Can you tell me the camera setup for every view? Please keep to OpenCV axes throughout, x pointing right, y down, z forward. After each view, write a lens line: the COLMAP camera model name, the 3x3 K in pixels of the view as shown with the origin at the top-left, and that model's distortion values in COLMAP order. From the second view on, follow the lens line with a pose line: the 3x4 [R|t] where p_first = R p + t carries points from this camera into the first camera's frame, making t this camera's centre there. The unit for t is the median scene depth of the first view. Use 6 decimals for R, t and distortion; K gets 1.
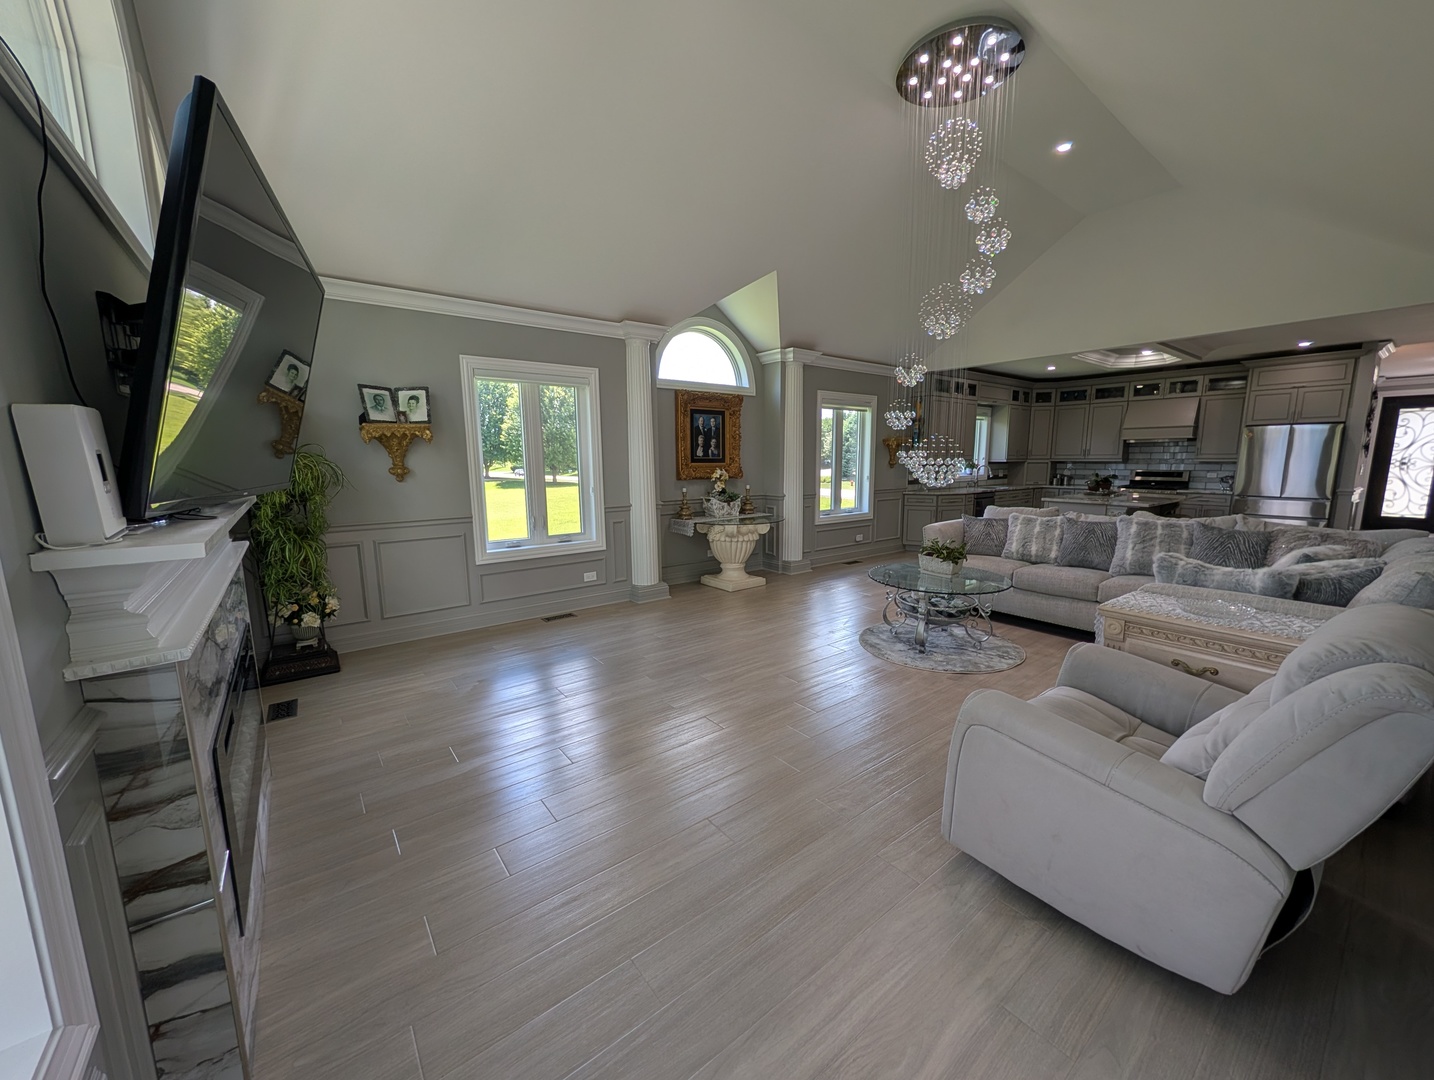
lens RADIAL K [[550.2, 0, 717.2], [0, 550.2, 541.0], [0, 0, 1]] dist [-0.002424, 0.000350]
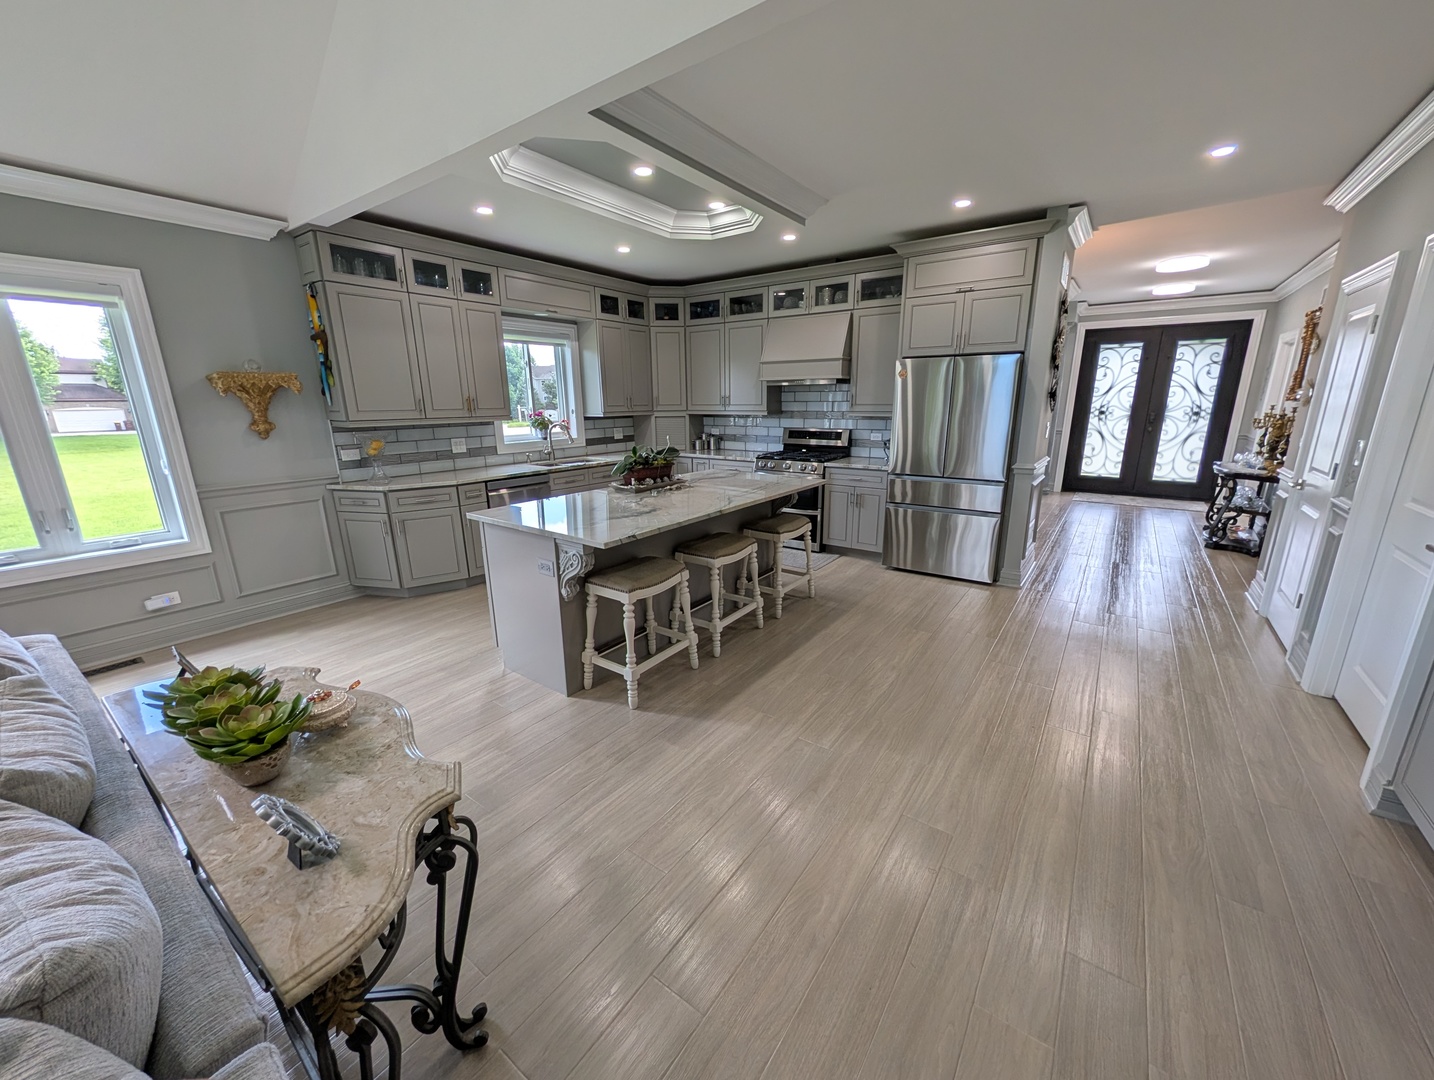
lens RADIAL K [[550.2, 0, 721.6], [0, 550.2, 543.4], [0, 0, 1]] dist [-0.002424, 0.000350]
pose [[0.957598, -0.075844, 0.277947, 0.485292], [0.046677, 0.992824, 0.110102, -0.067664], [-0.284303, -0.092460, 0.954266, 0.376308]]
